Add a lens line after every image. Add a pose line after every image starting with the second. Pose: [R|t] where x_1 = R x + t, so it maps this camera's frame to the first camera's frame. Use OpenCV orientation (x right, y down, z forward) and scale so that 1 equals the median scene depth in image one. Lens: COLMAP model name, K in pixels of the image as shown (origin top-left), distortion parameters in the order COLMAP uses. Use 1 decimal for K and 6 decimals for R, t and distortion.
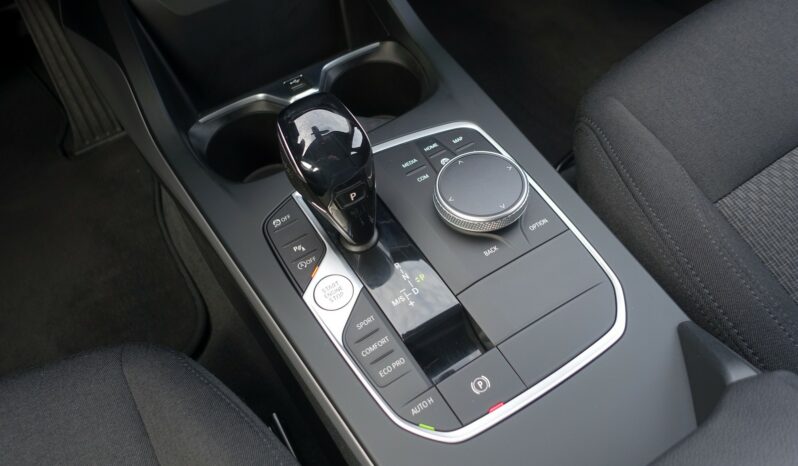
lens RADIAL K [[542.6, 0, 396.4], [0, 542.6, 235.3], [0, 0, 1]] dist [-0.003913, 0.004936]
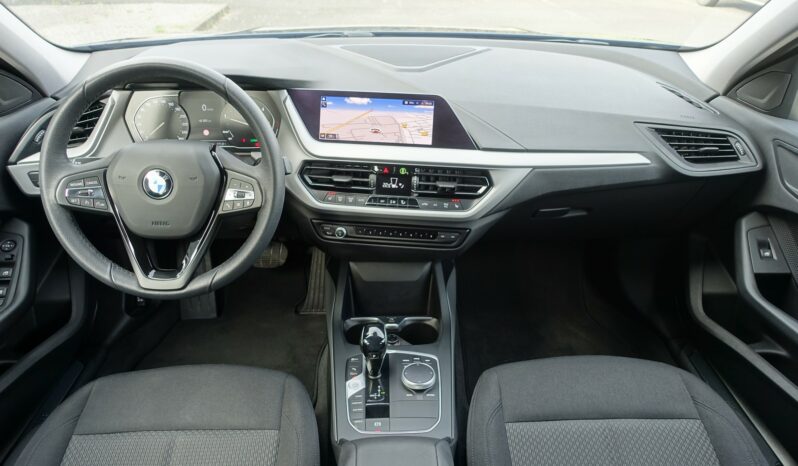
lens RADIAL K [[542.6, 0, 396.8], [0, 542.6, 238.5], [0, 0, 1]] dist [-0.003913, 0.004936]
pose [[0.871358, 0.304630, -0.384623, 0.808288], [-0.440330, 0.831322, -0.339136, 0.287024], [0.216435, 0.464870, 0.858517, -1.541683]]
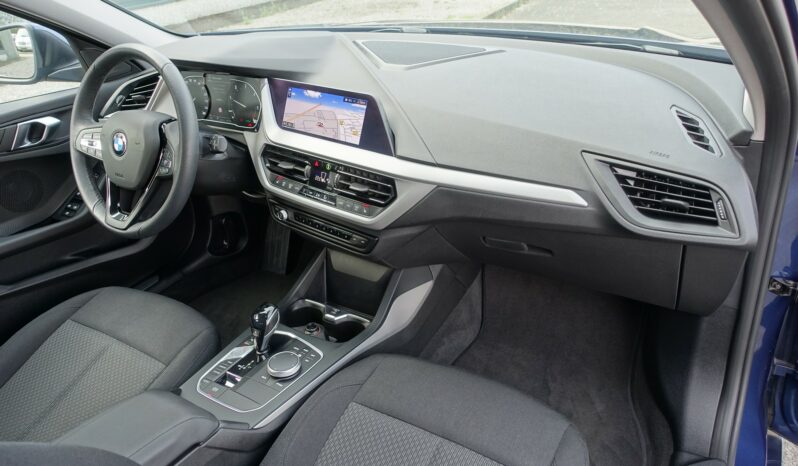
lens RADIAL K [[542.6, 0, 393.9], [0, 542.6, 234.8], [0, 0, 1]] dist [-0.003913, 0.004936]
pose [[0.478227, 0.465566, -0.744680, 1.983939], [-0.714298, 0.699515, -0.021386, -0.806883], [0.510958, 0.542151, 0.667079, -0.869668]]
